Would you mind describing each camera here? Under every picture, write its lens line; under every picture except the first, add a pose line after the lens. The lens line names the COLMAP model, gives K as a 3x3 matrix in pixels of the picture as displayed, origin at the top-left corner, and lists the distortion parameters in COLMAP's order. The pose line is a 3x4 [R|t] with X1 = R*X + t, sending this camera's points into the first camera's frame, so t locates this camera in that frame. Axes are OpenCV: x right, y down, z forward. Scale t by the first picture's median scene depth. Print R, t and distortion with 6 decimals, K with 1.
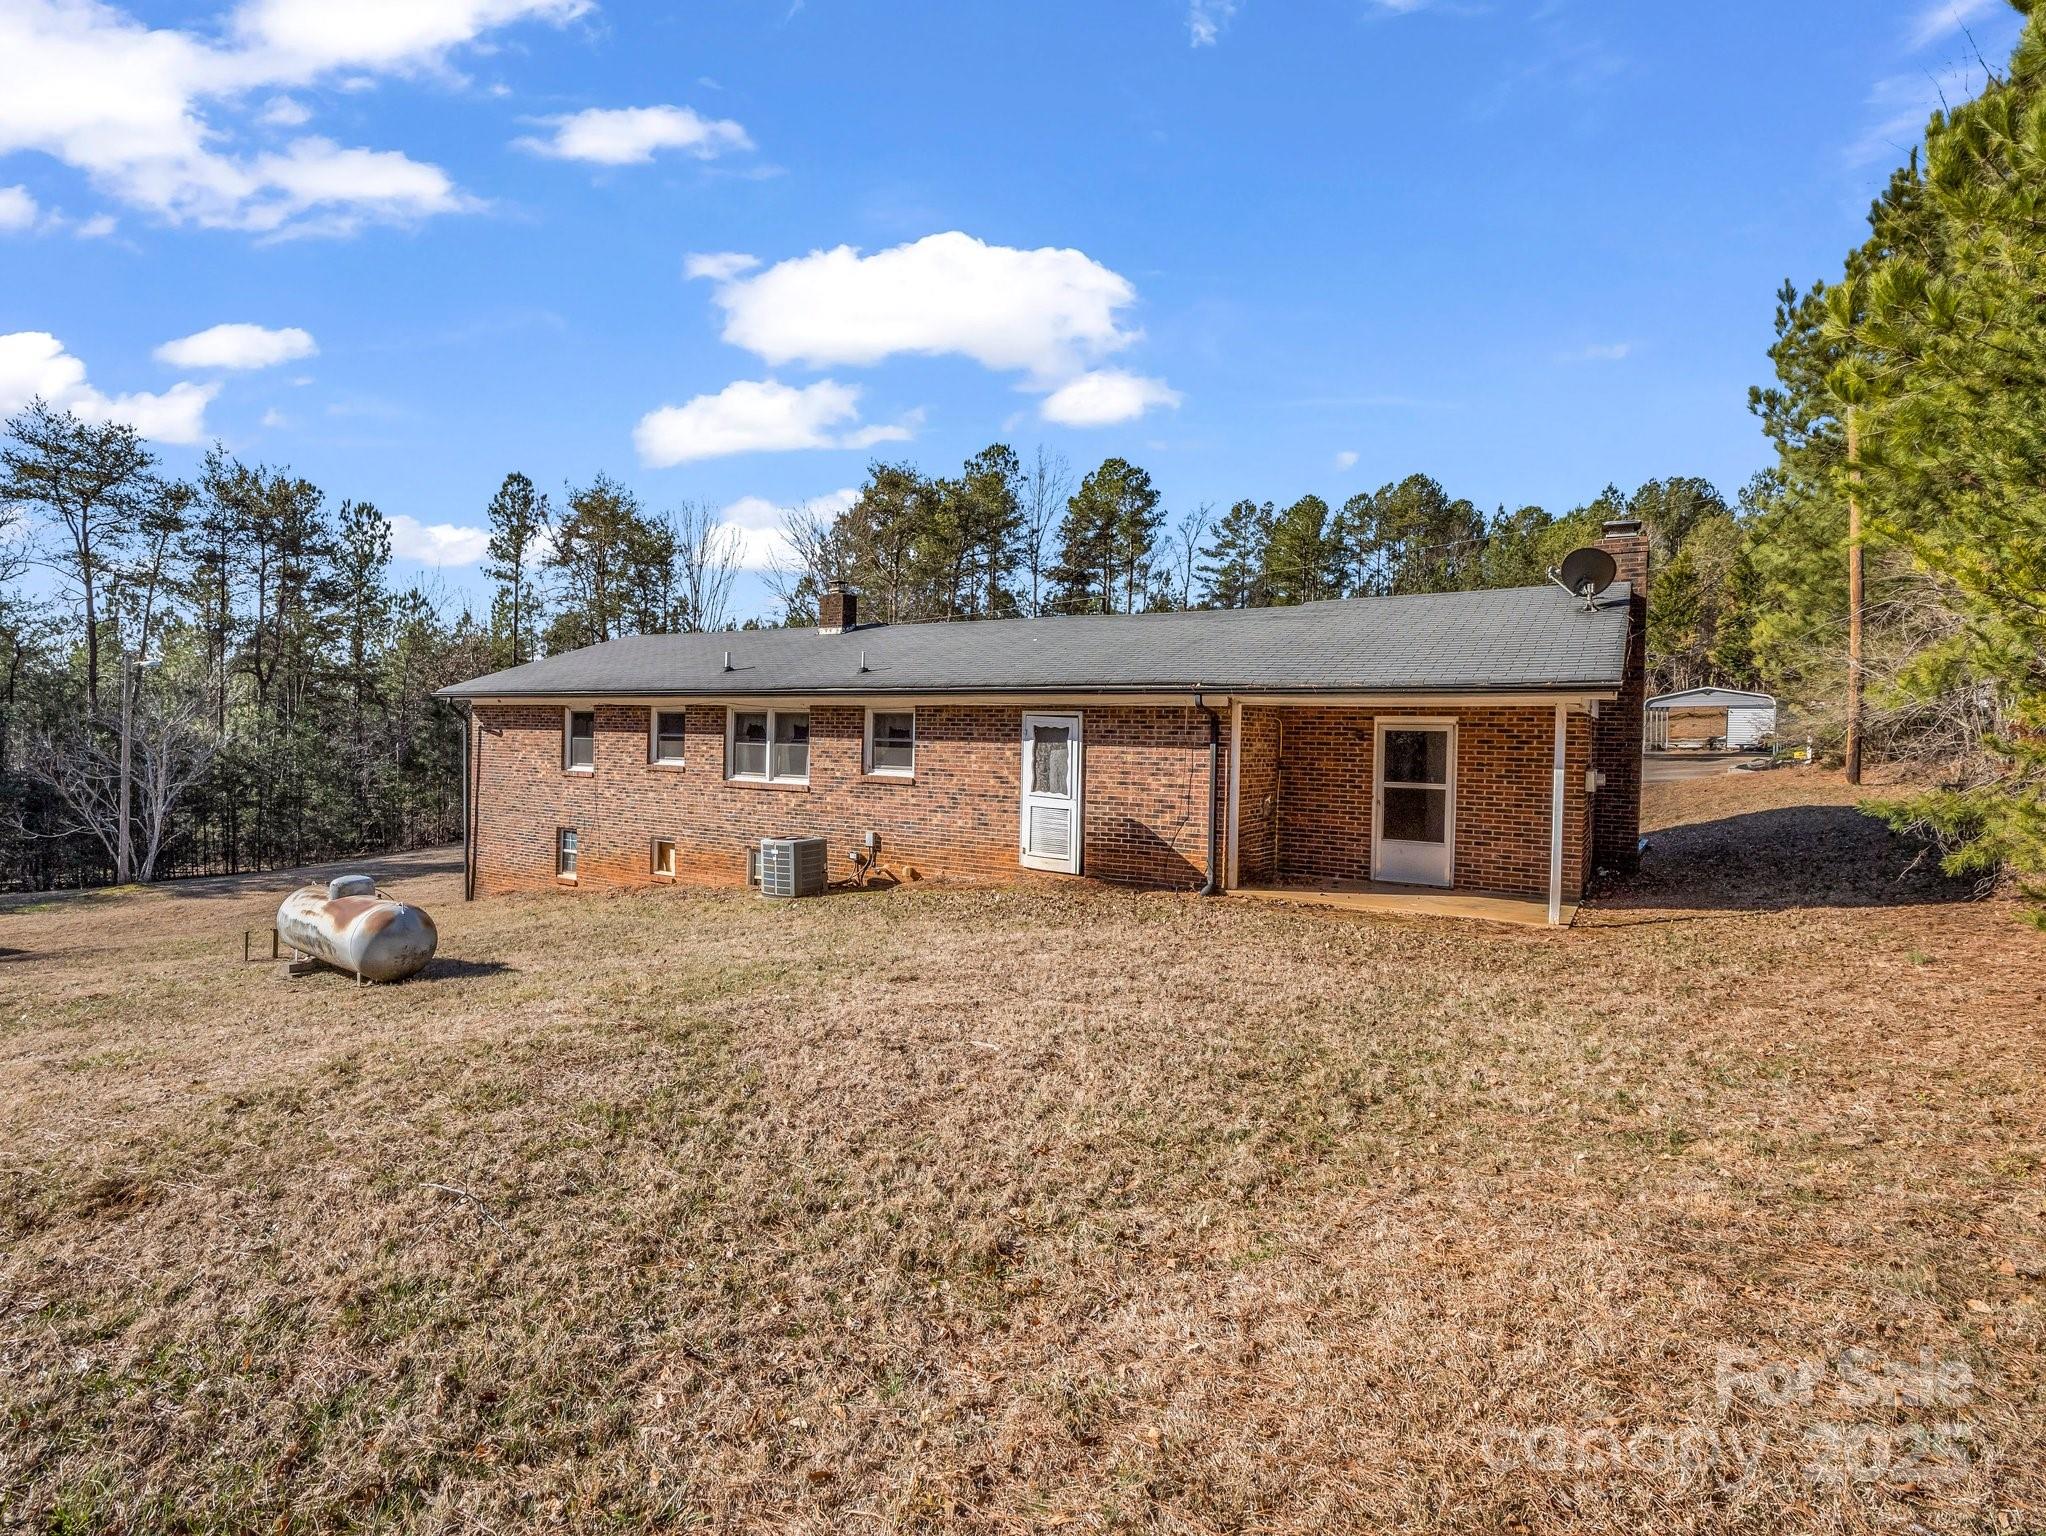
lens RADIAL K [[1001.7, 0, 1014.7], [0, 1001.7, 761.6], [0, 0, 1]] dist [-0.011158, -0.001730]
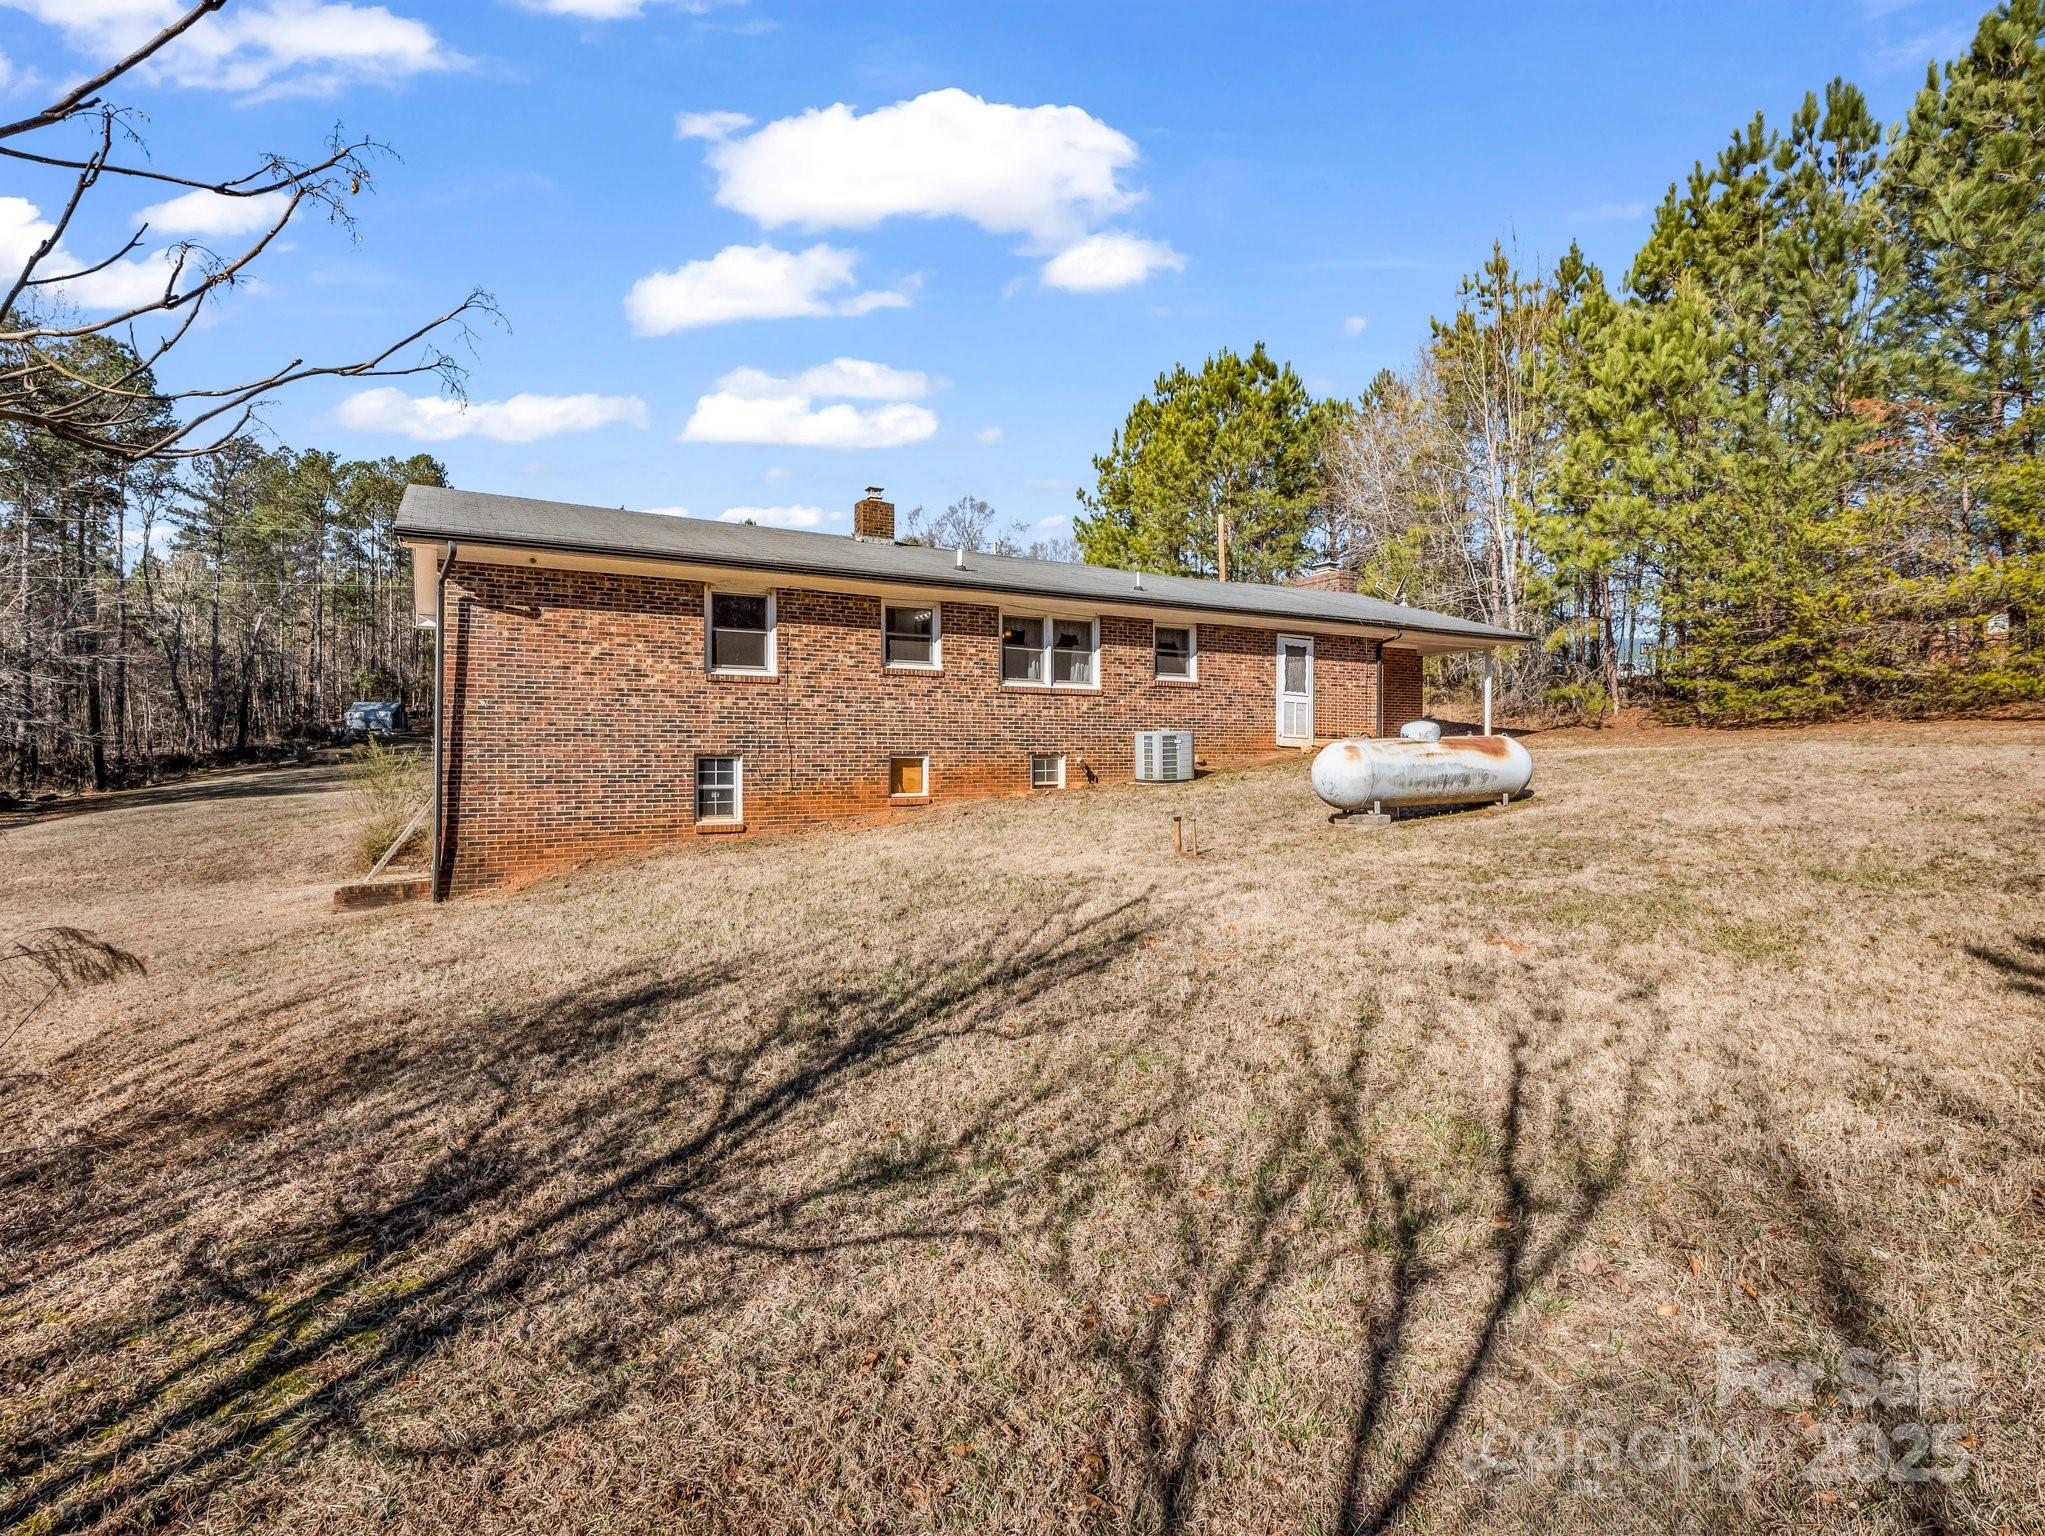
lens RADIAL K [[1001.2, 0, 1002.8], [0, 1001.2, 755.4], [0, 0, 1]] dist [-0.011158, -0.001730]
pose [[0.468175, -0.016844, 0.883475, -1.251423], [0.033754, 0.999429, 0.001168, 0.093104], [-0.882991, 0.029274, 0.468476, 0.618784]]
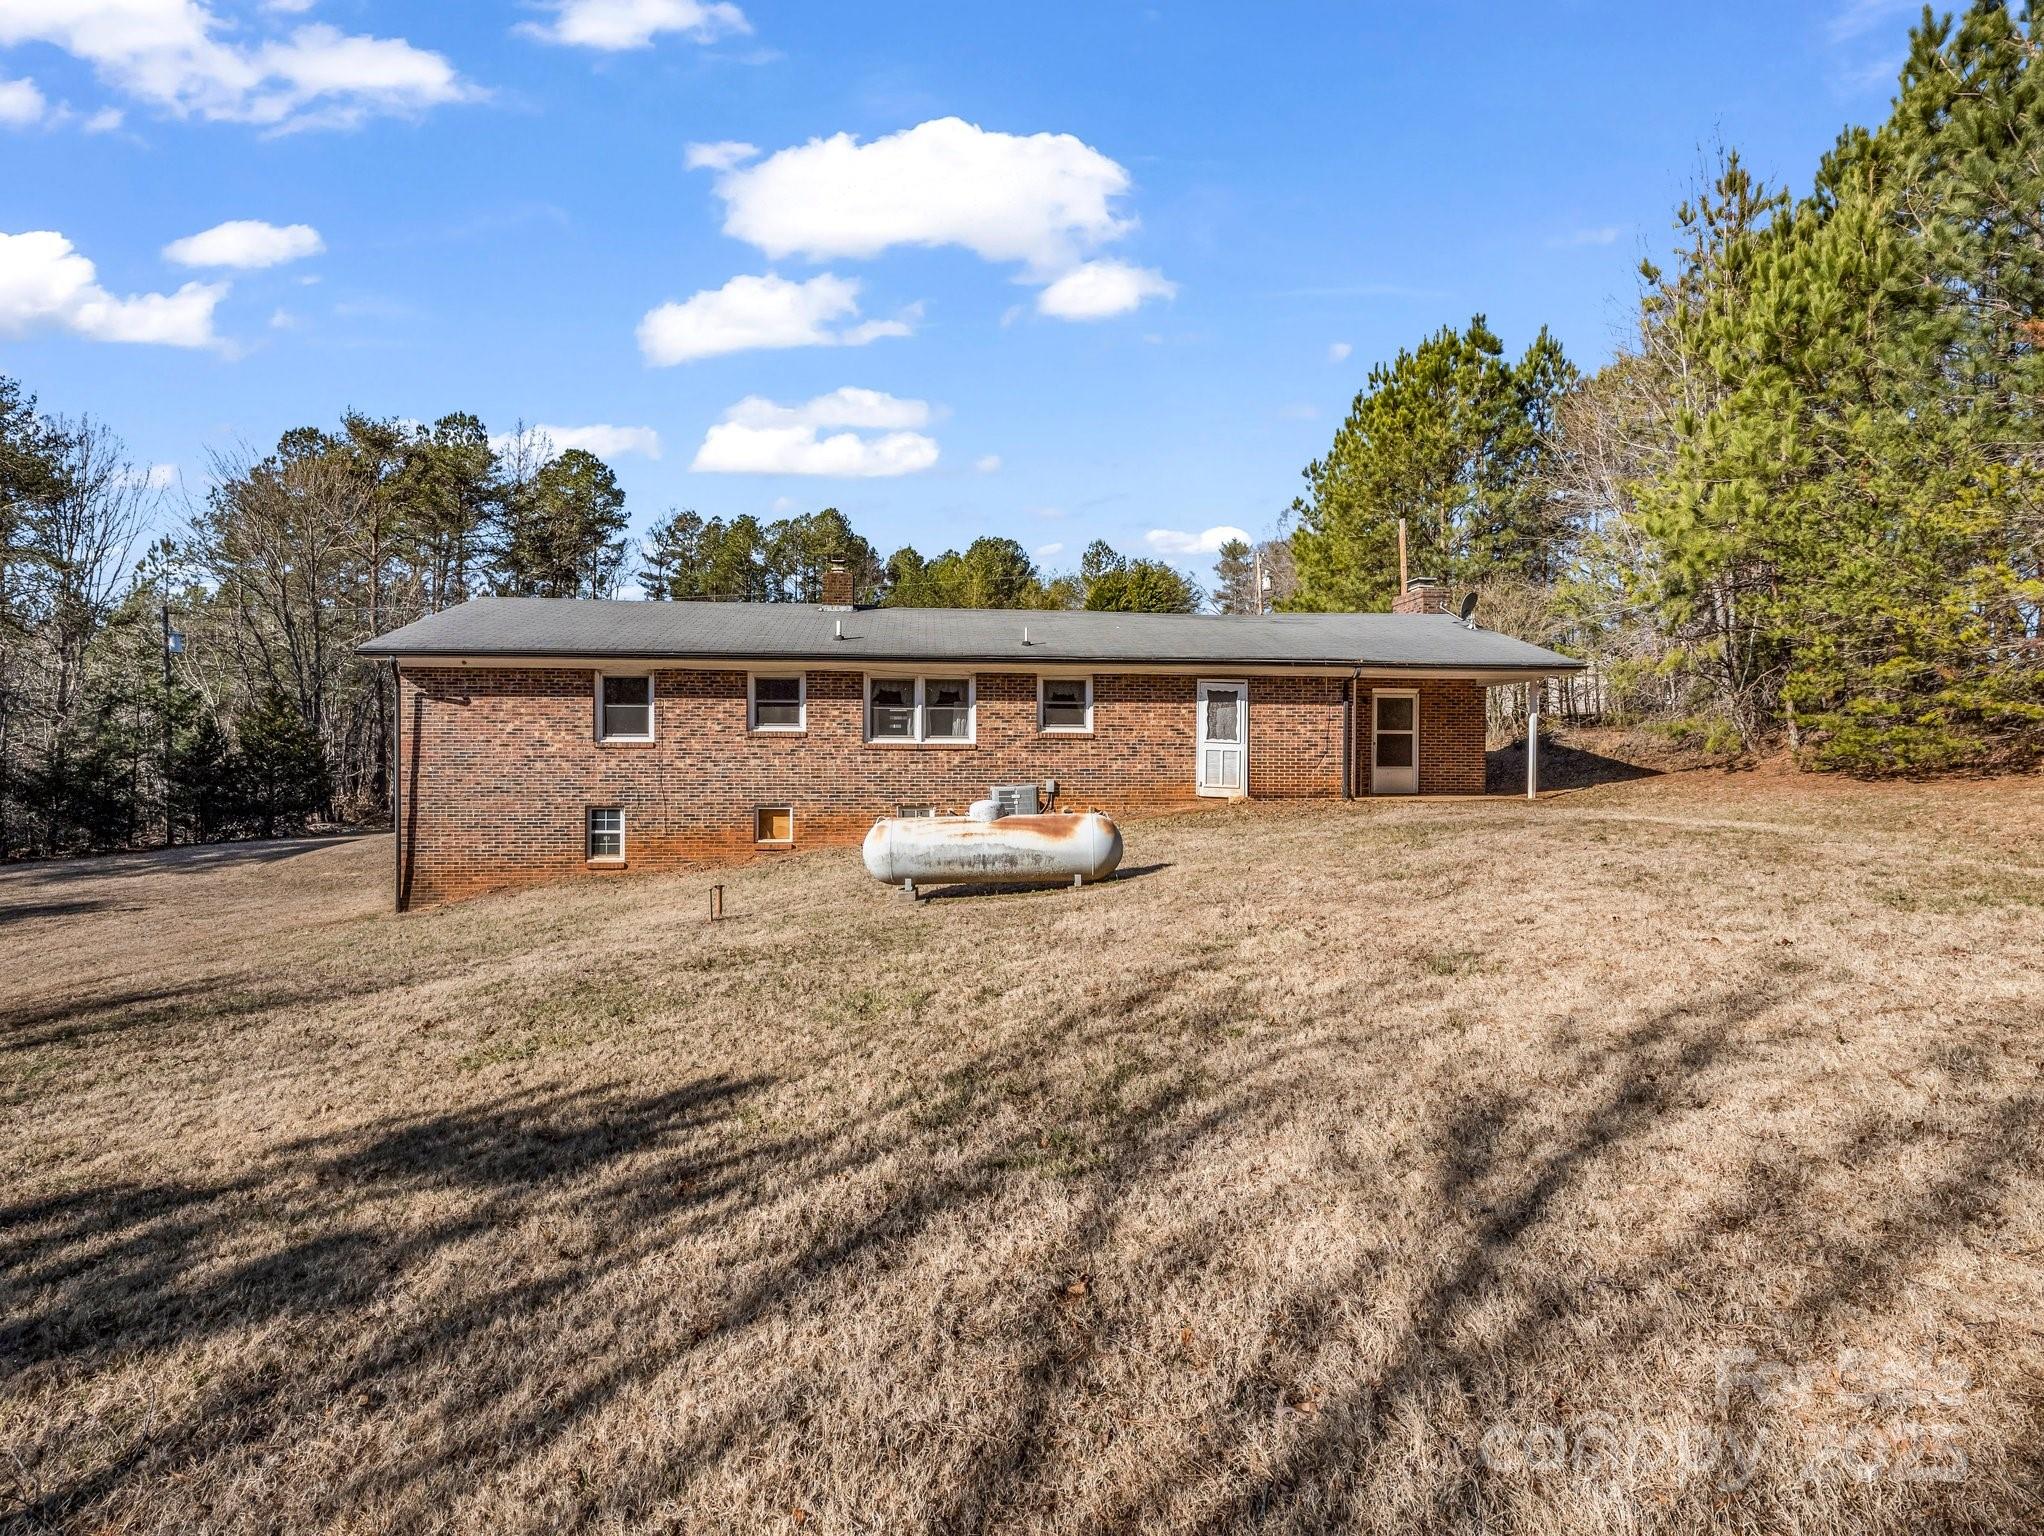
lens RADIAL K [[1000.7, 0, 1011.2], [0, 1000.7, 780.9], [0, 0, 1]] dist [-0.011158, -0.001730]
pose [[0.791589, -0.028514, 0.610388, -0.897129], [0.028915, 0.999540, 0.009195, 0.058692], [-0.610369, 0.010371, 0.792050, 0.089381]]
